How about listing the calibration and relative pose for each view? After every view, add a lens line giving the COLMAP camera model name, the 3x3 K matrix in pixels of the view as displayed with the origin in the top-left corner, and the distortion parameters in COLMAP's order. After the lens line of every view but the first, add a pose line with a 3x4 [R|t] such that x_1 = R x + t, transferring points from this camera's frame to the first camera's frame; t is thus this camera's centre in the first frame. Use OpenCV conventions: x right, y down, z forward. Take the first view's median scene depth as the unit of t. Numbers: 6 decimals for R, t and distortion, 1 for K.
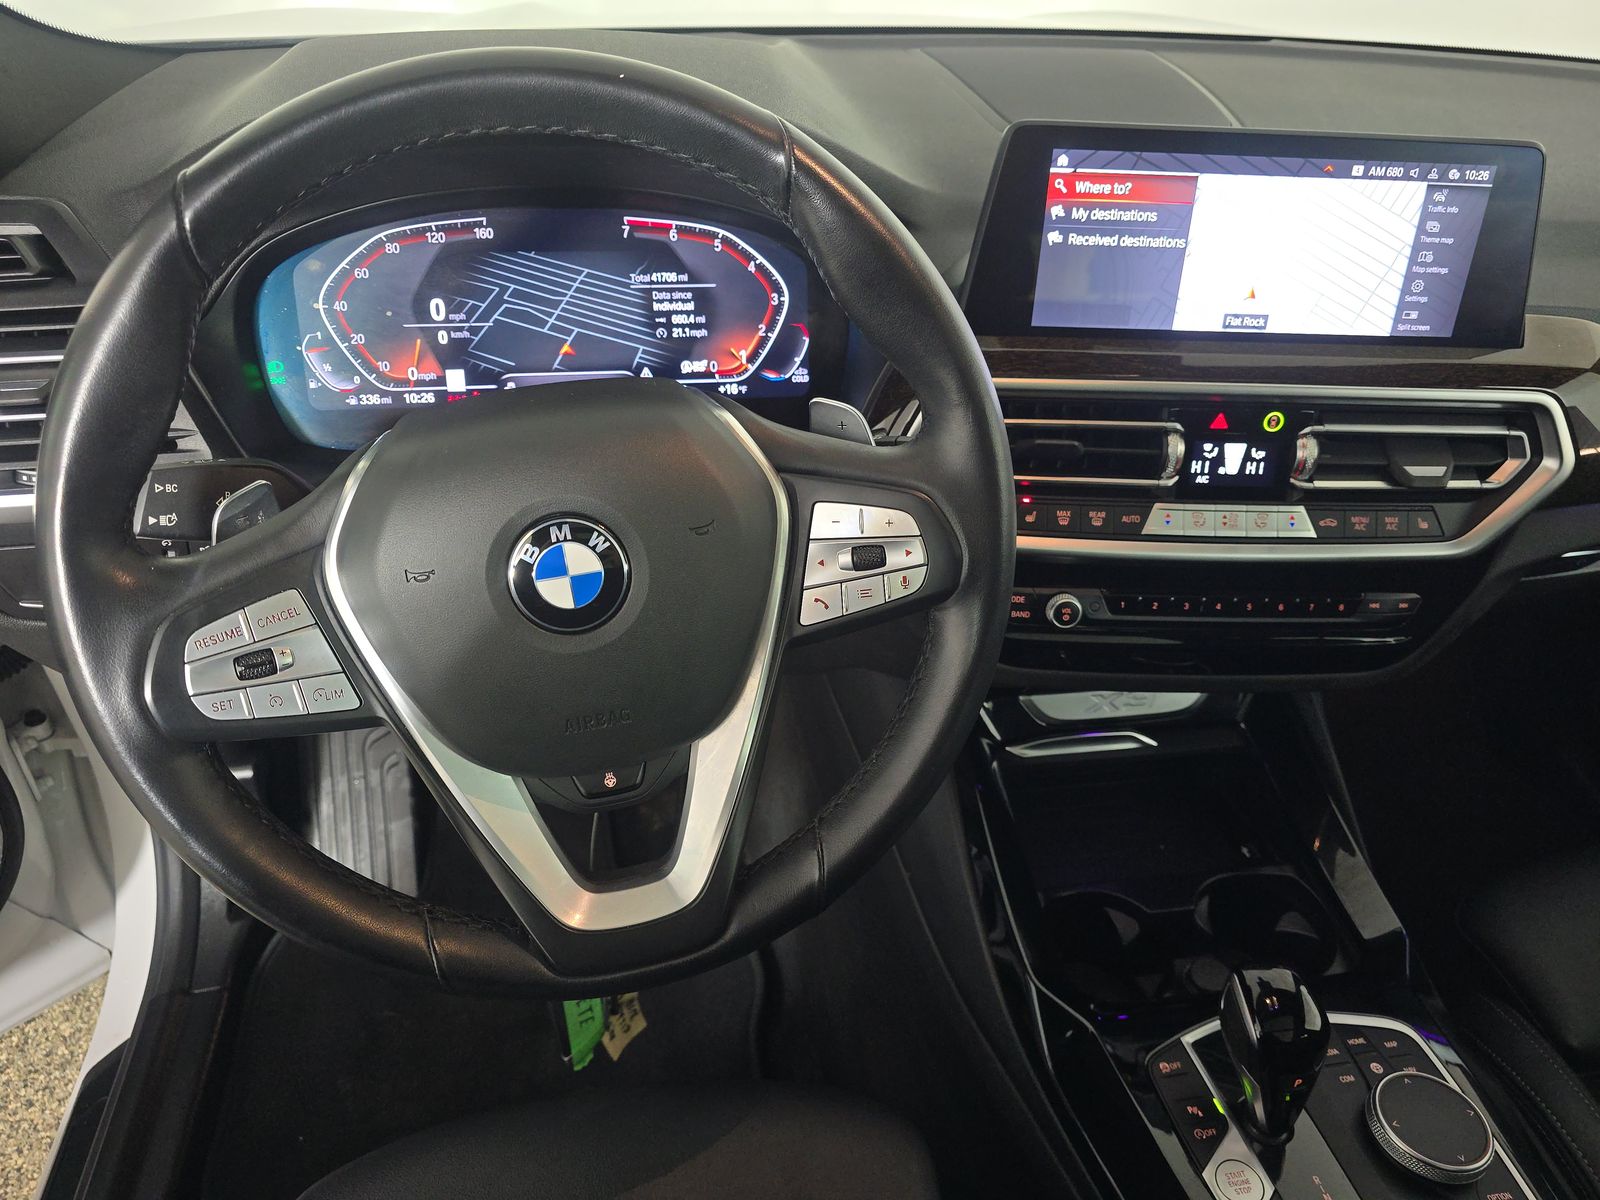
lens RADIAL K [[1085.6, 0, 800.0], [0, 1085.6, 600.0], [0, 0, 1]] dist [0.051392, -0.067315]
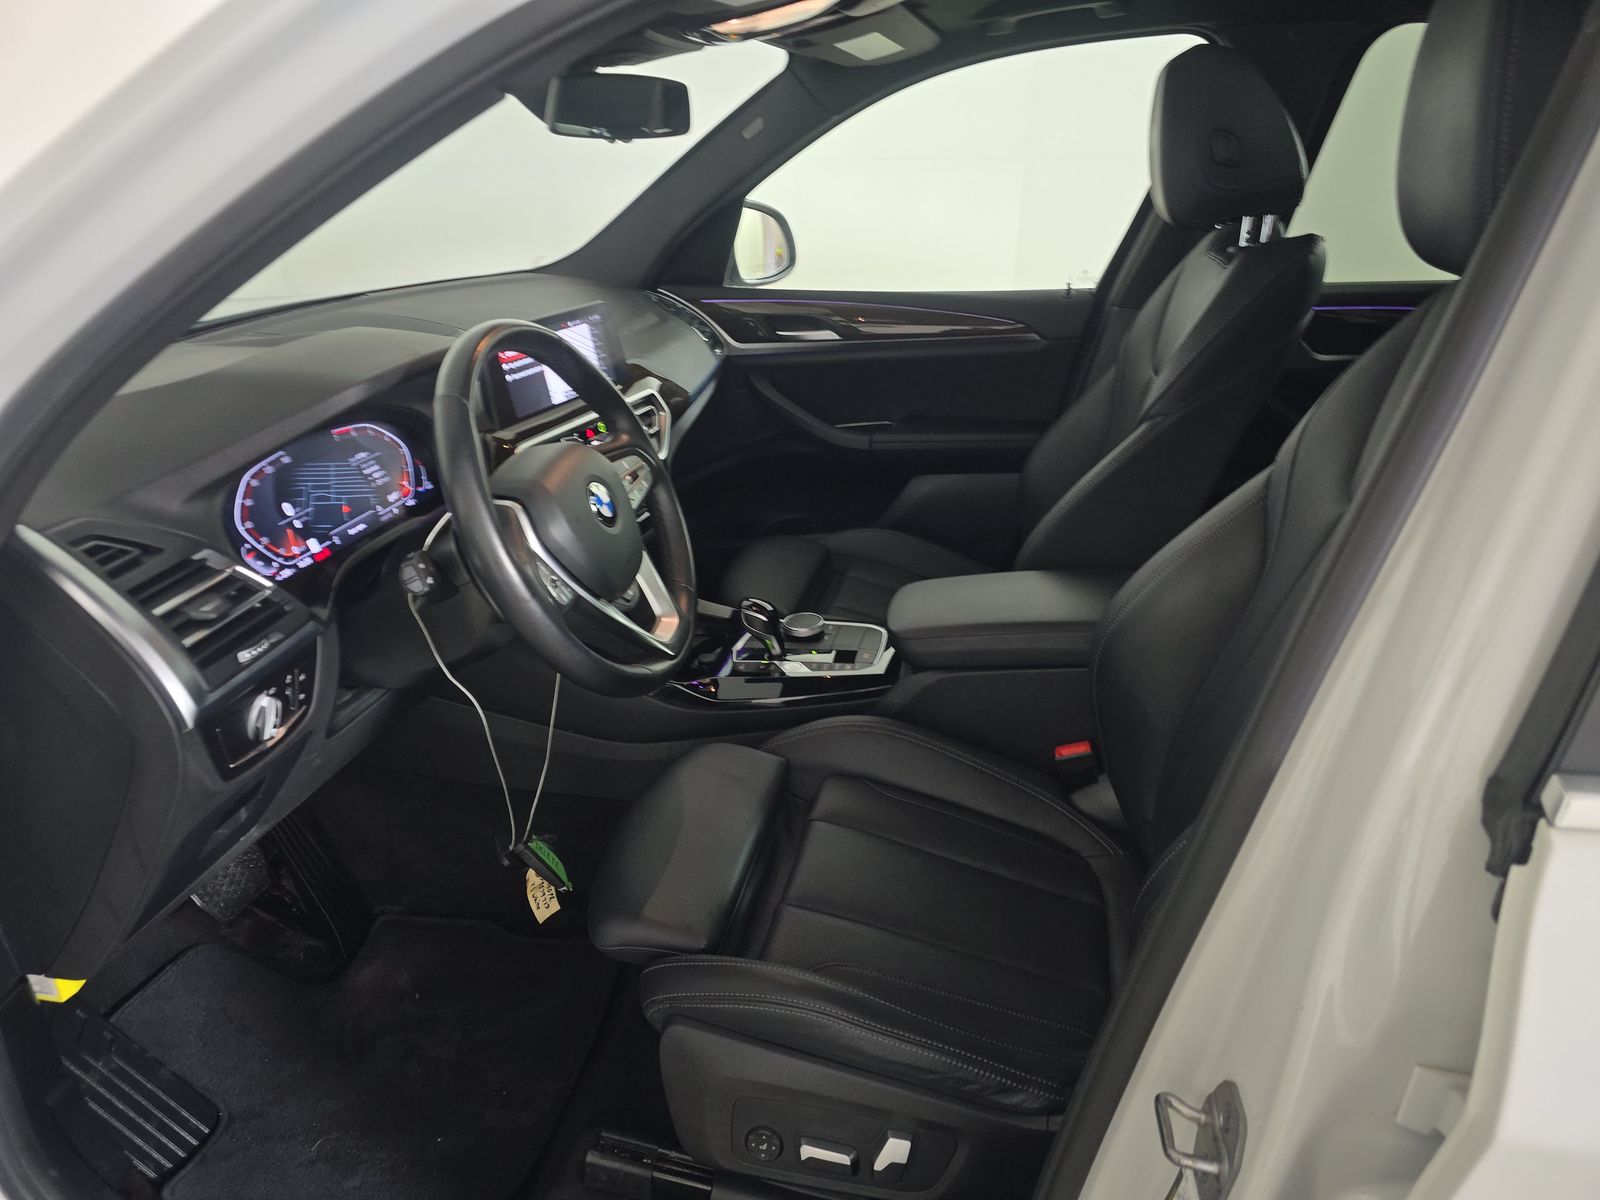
lens RADIAL K [[1091.9, 0, 800.0], [0, 1091.9, 600.0], [0, 0, 1]] dist [0.056507, -0.107408]
pose [[0.358013, -0.396850, 0.845184, -1.488484], [0.545477, 0.823550, 0.155632, 0.004417], [-0.757814, 0.405310, 0.511314, -0.350334]]
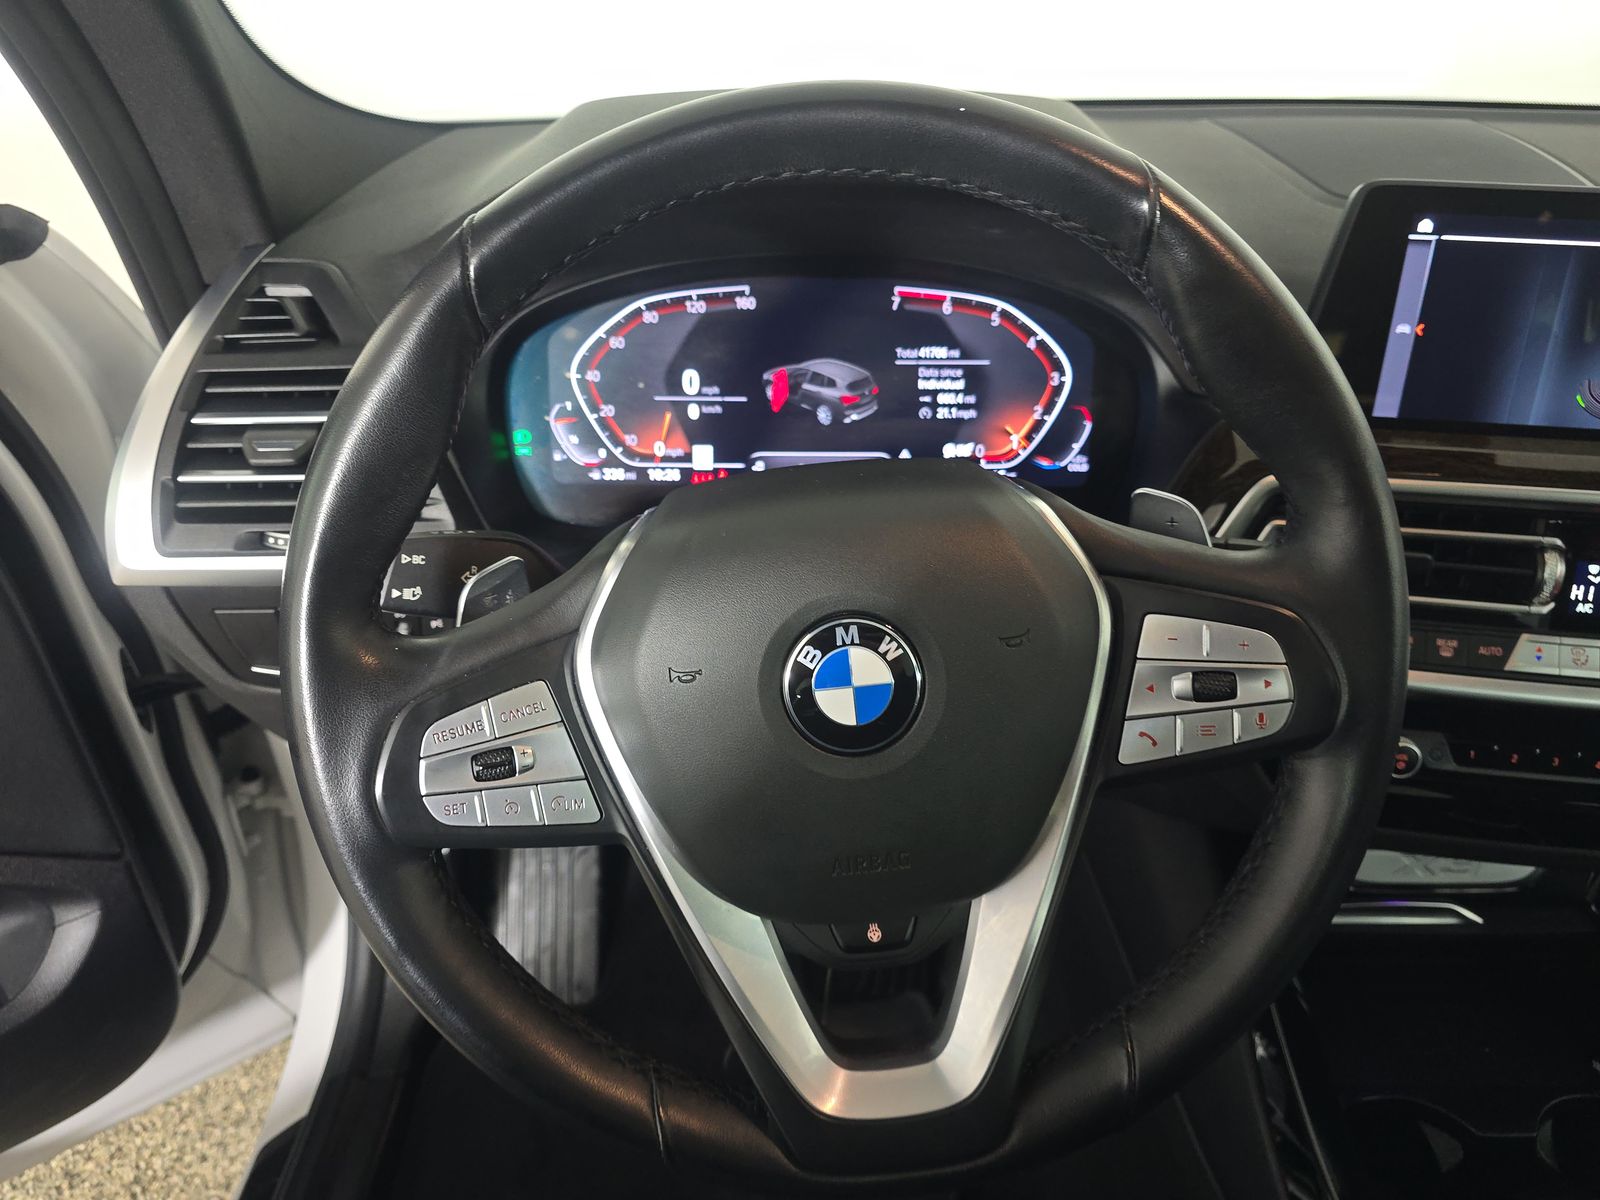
lens RADIAL K [[1091.9, 0, 800.0], [0, 1091.9, 600.0], [0, 0, 1]] dist [0.056507, -0.107408]
pose [[0.986541, 0.054872, -0.154034, -0.084060], [-0.067266, 0.994803, -0.076439, -0.014257], [0.149039, 0.085771, 0.985104, 0.104761]]
